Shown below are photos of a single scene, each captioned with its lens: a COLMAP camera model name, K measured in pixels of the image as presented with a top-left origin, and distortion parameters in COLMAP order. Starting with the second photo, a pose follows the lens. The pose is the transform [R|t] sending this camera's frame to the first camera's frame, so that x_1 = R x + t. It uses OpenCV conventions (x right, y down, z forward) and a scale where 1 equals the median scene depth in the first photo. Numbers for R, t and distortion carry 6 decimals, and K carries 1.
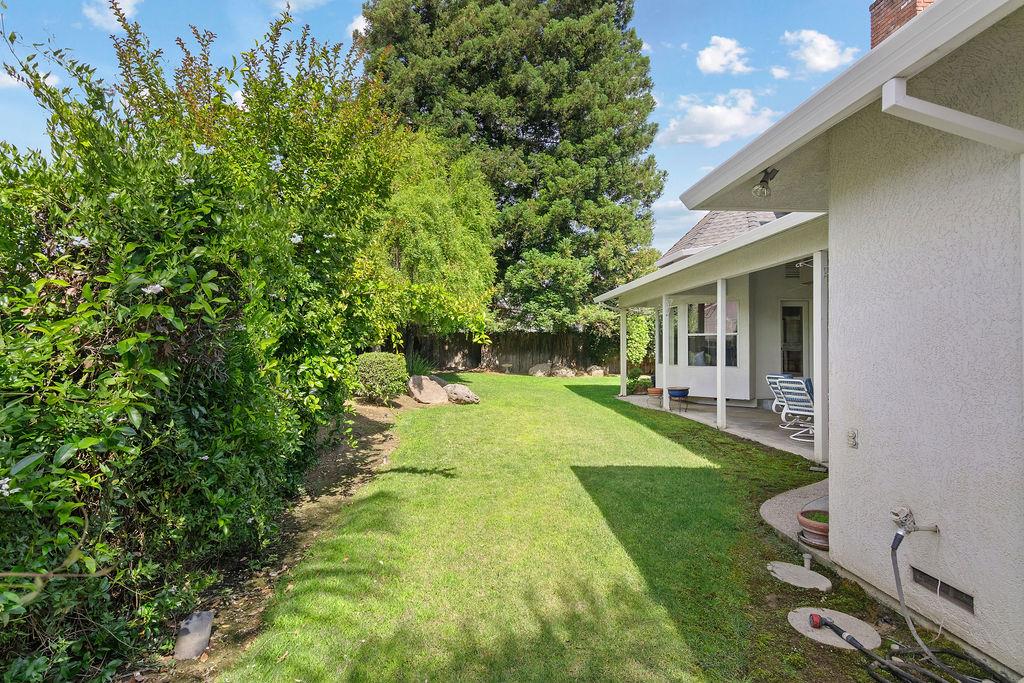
lens RADIAL K [[538.4, 0, 512.5], [0, 538.4, 360.0], [0, 0, 1]] dist [0.000750, 0.000431]
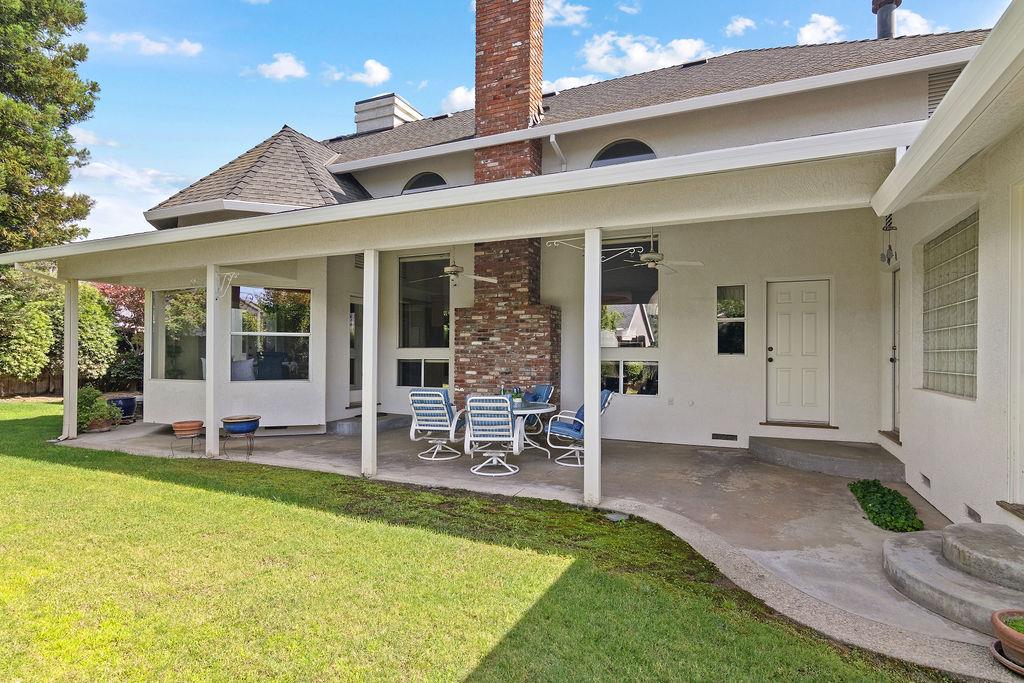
lens RADIAL K [[538.4, 0, 512.5], [0, 538.4, 360.0], [0, 0, 1]] dist [0.000750, 0.000431]
pose [[0.475510, 0.002727, 0.879706, -0.086407], [0.010489, 0.999907, -0.008769, -0.005505], [-0.879648, 0.013397, 0.475437, 0.417108]]
